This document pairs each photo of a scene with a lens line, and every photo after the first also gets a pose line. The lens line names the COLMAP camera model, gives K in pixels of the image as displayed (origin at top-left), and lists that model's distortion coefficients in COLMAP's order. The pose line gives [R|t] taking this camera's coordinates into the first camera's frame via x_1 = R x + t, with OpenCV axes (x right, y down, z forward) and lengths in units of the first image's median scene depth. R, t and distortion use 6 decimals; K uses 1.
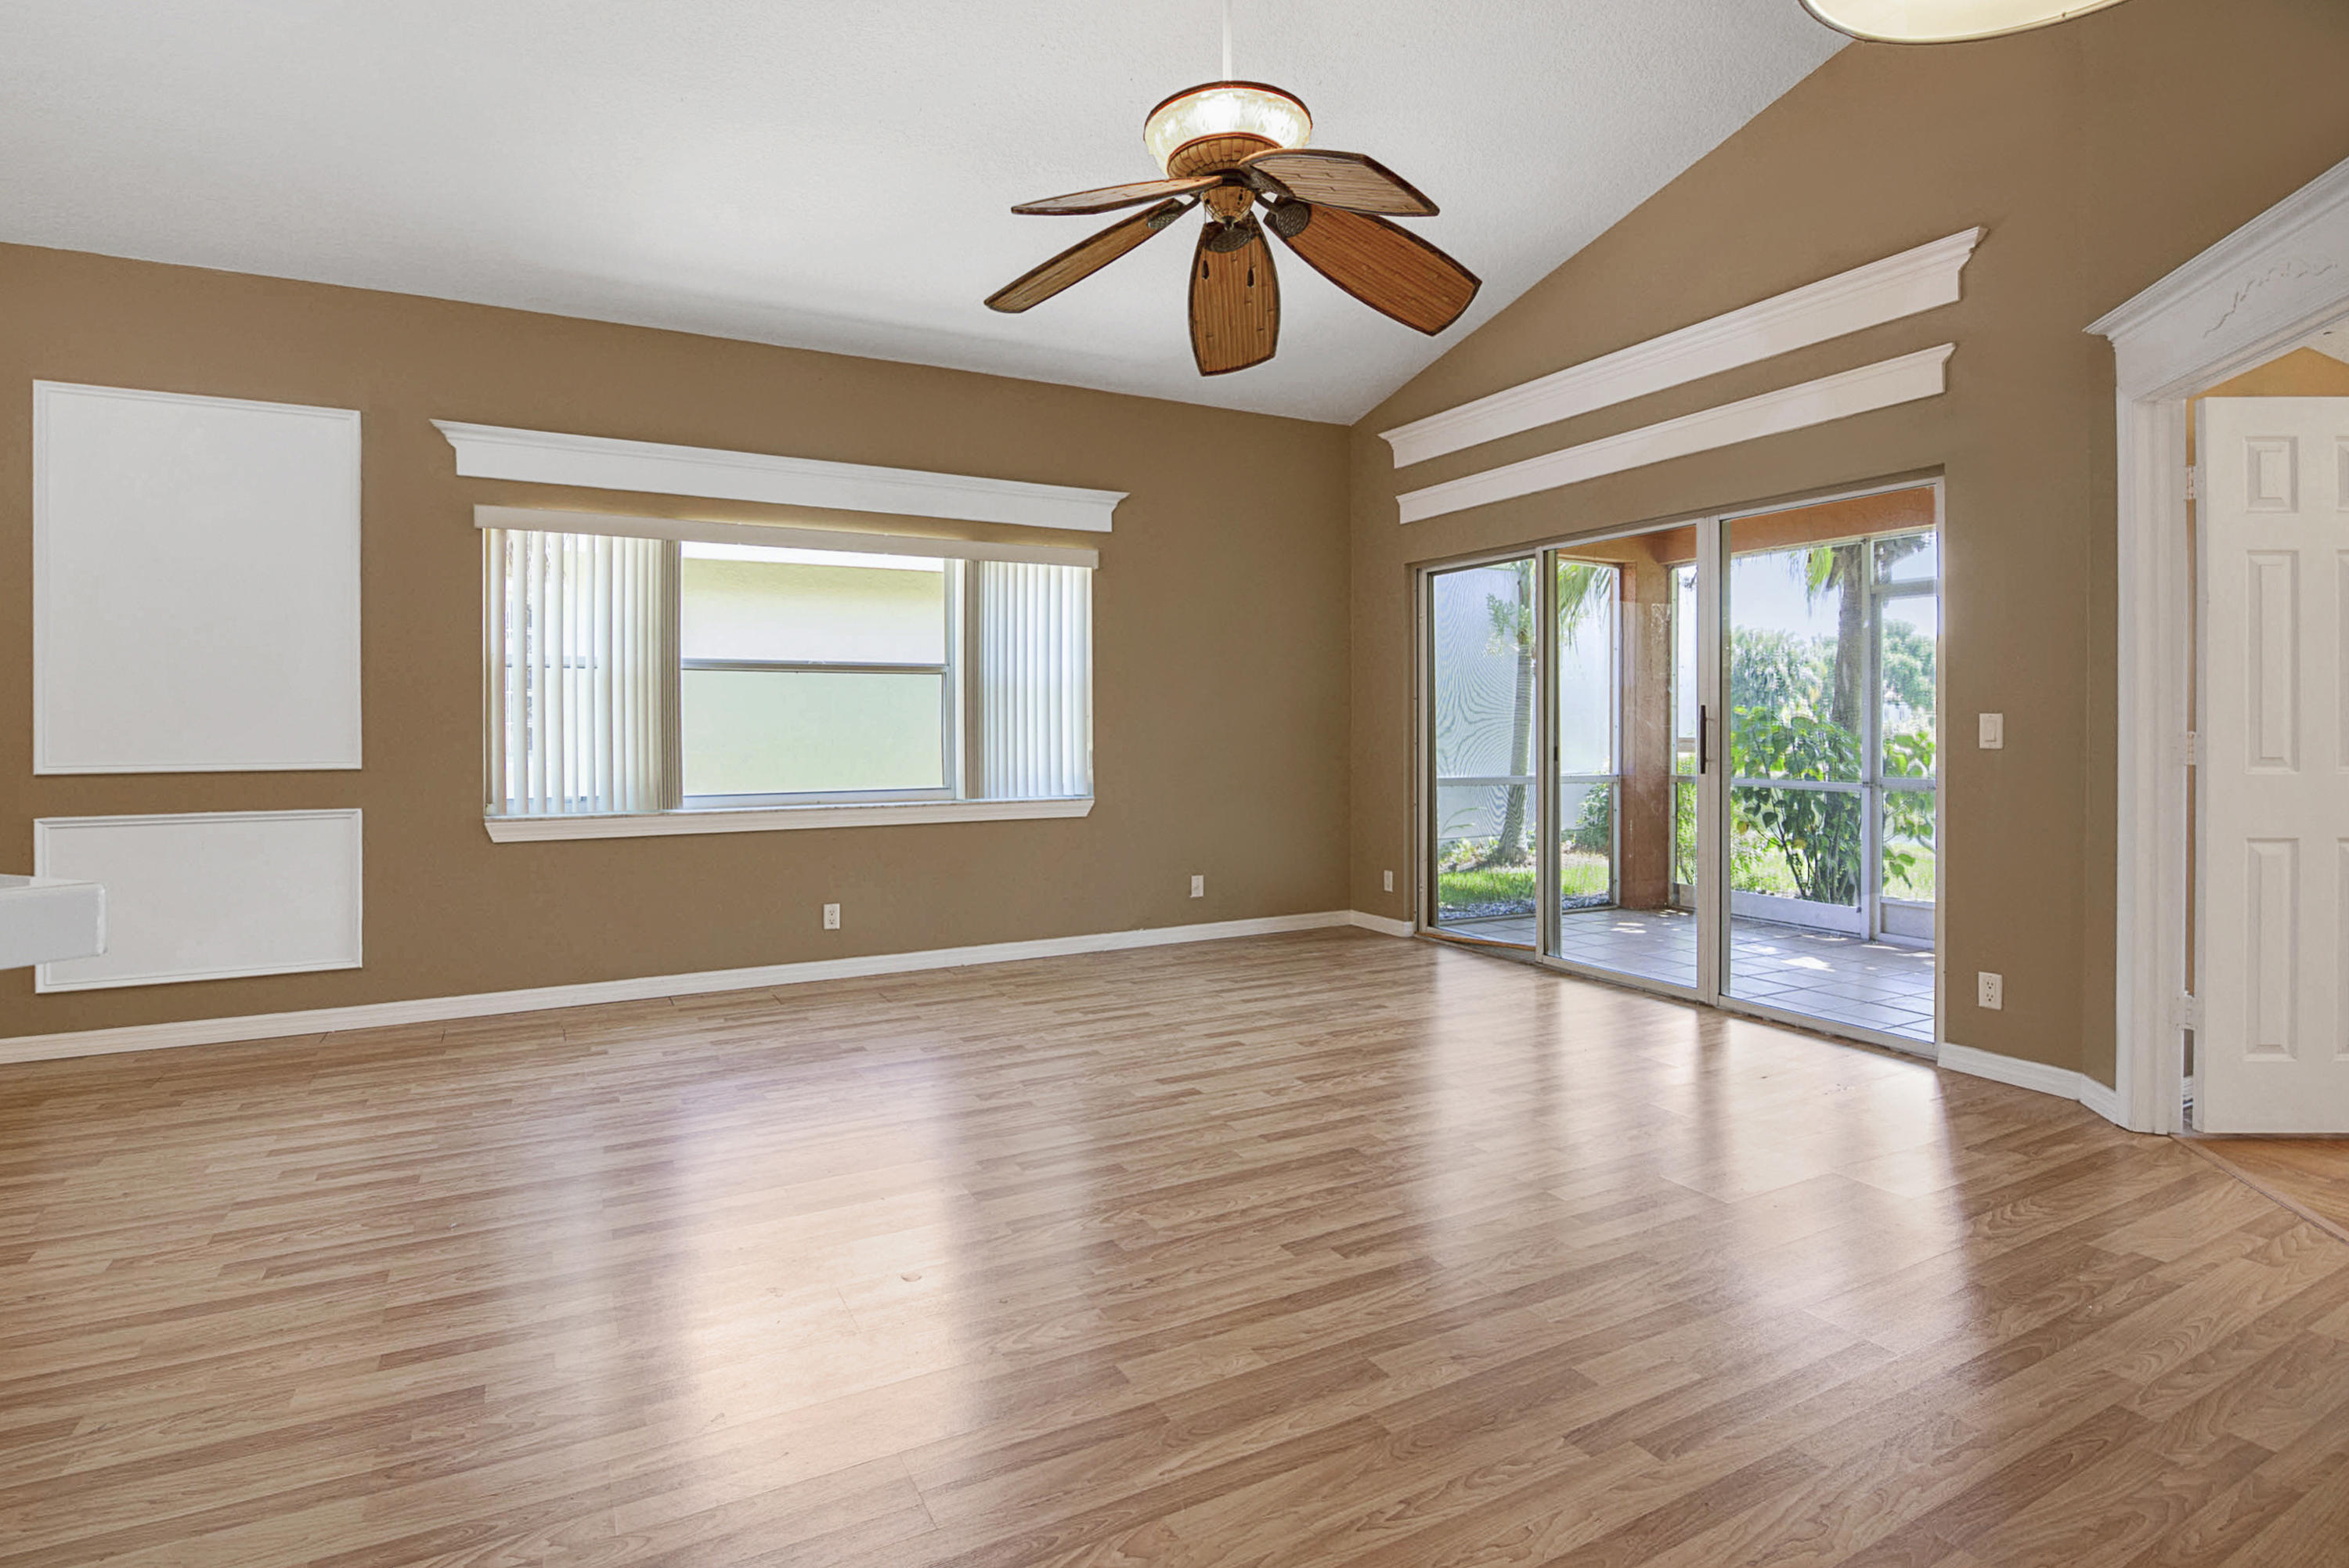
lens RADIAL K [[1132.8, 0, 1168.1], [0, 1132.8, 742.4], [0, 0, 1]] dist [-0.011135, 0.002492]
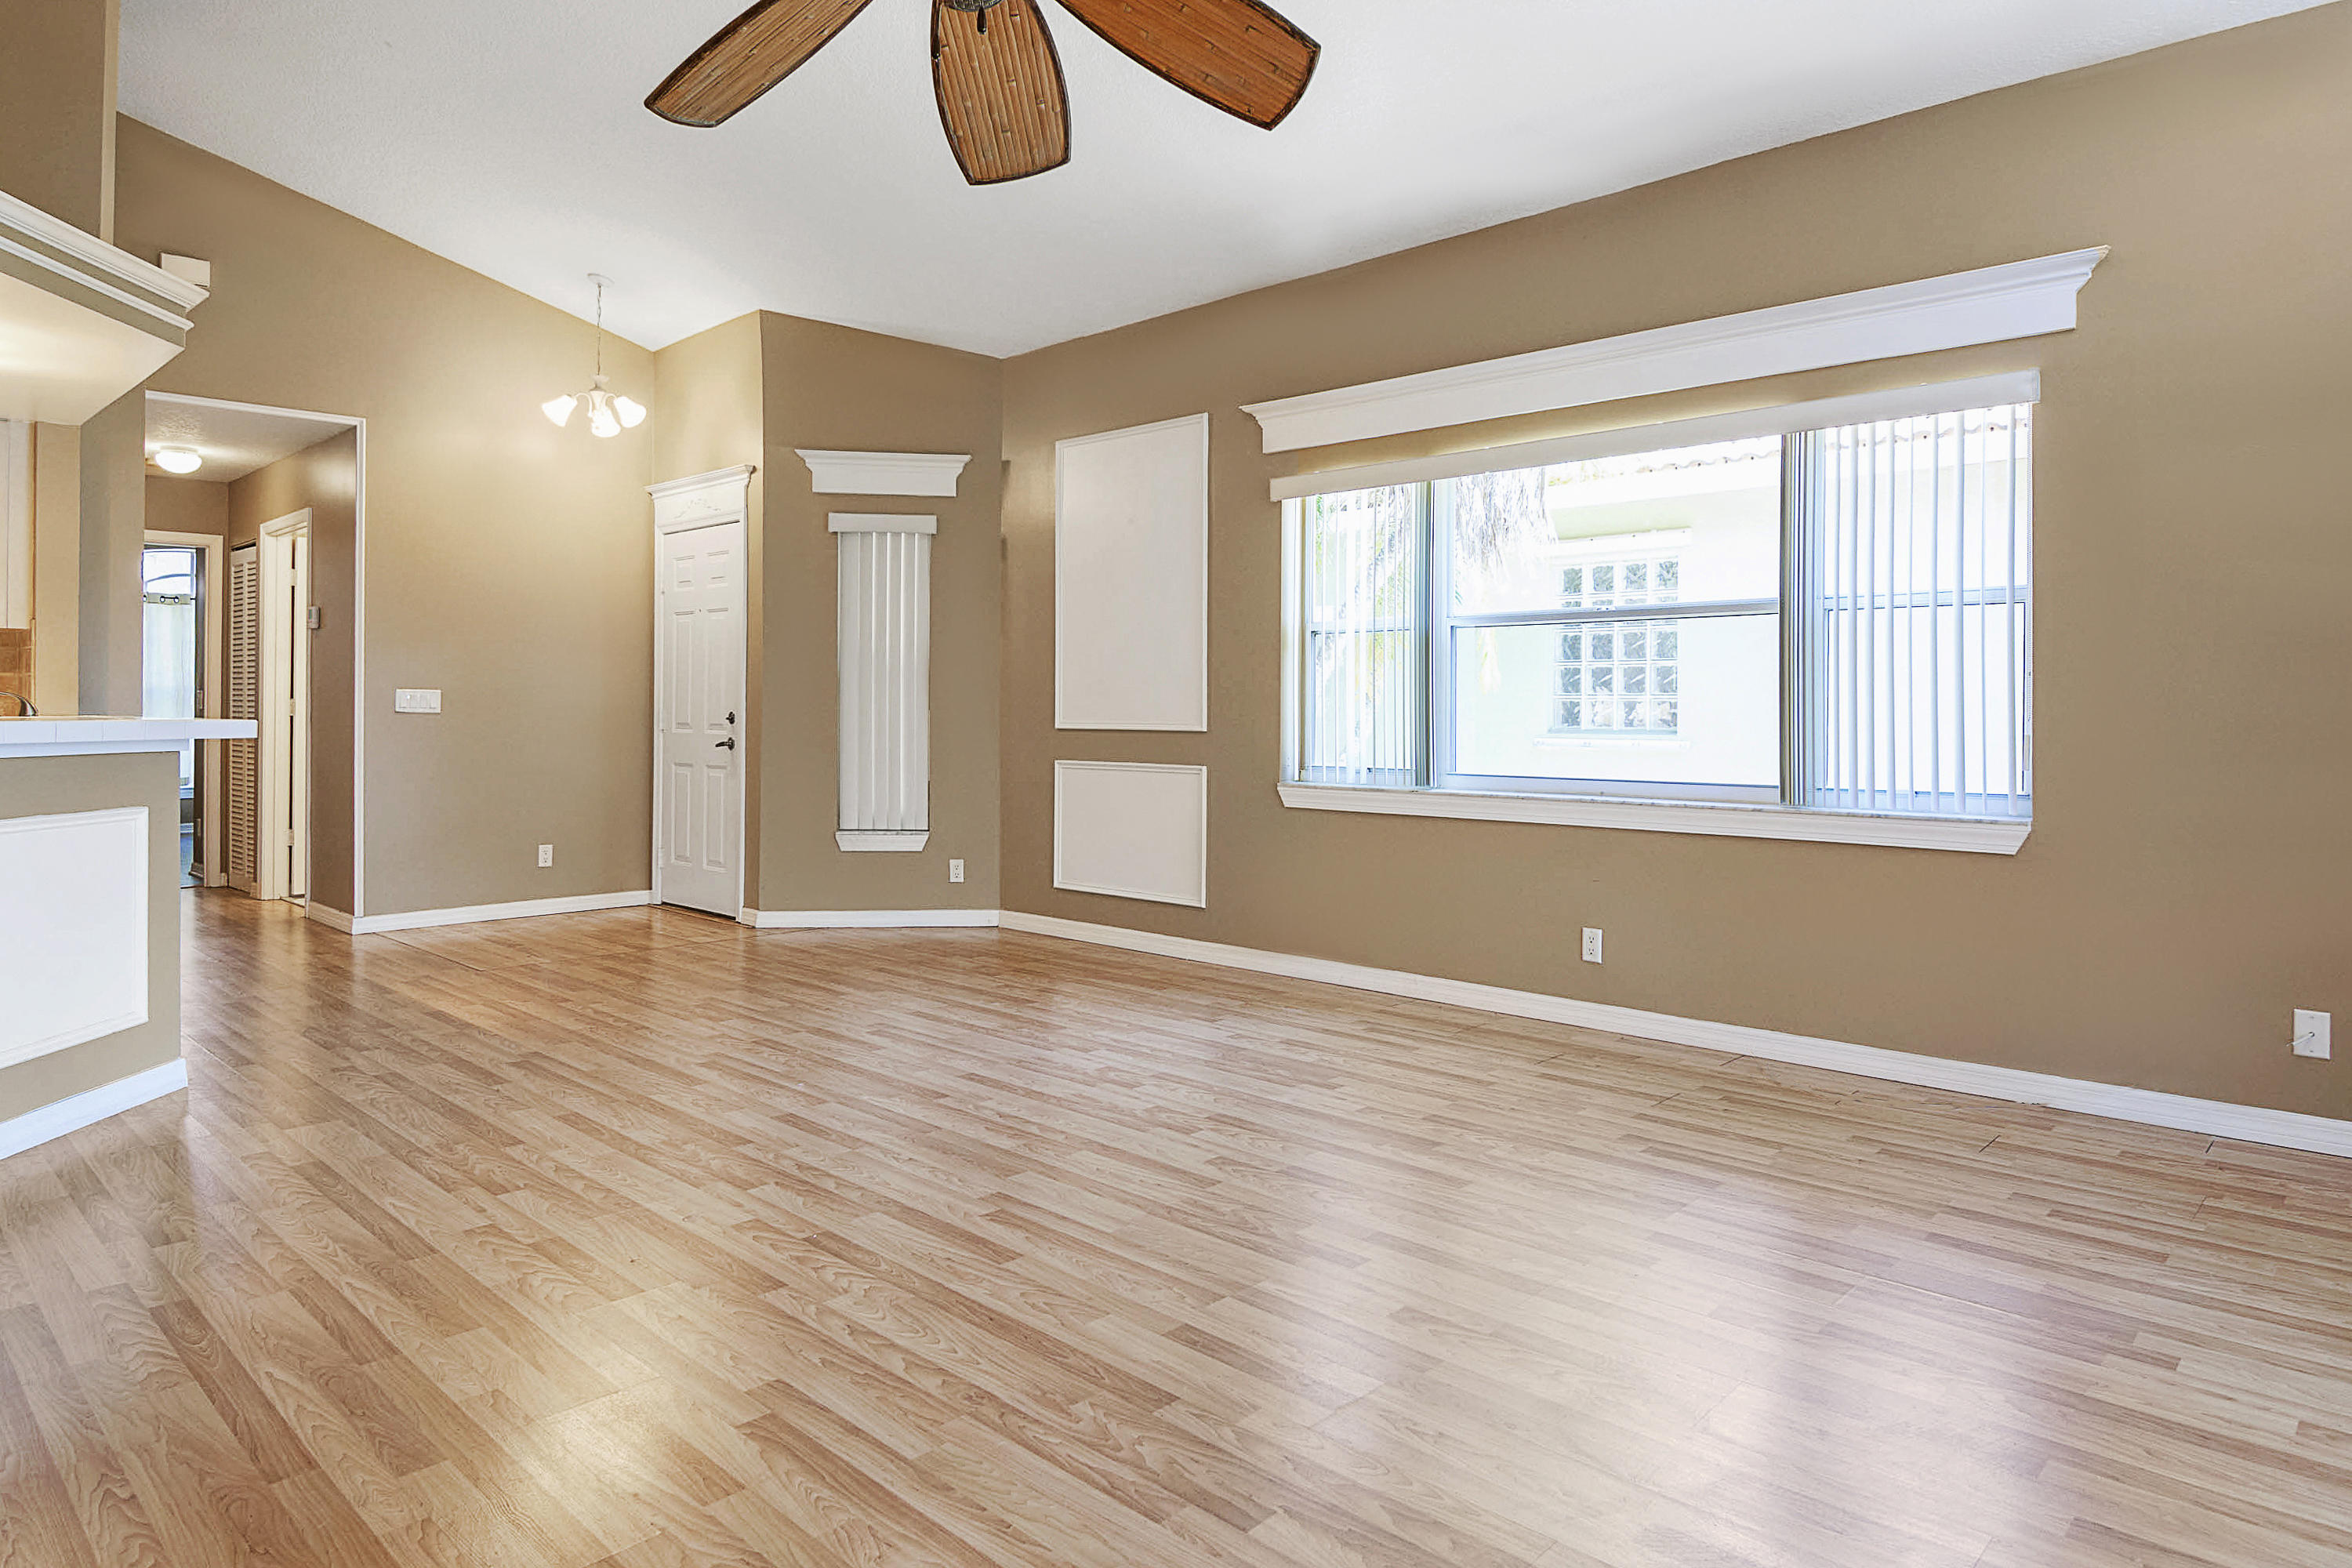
lens RADIAL K [[1344.8, 0, 1108.3], [0, 1344.8, 681.7], [0, 0, 1]] dist [0.021286, -0.003219]
pose [[0.312115, -0.014490, -0.949934, 0.514432], [-0.016039, 0.999661, -0.020518, 0.003375], [0.949909, 0.021640, 0.311777, 0.468125]]
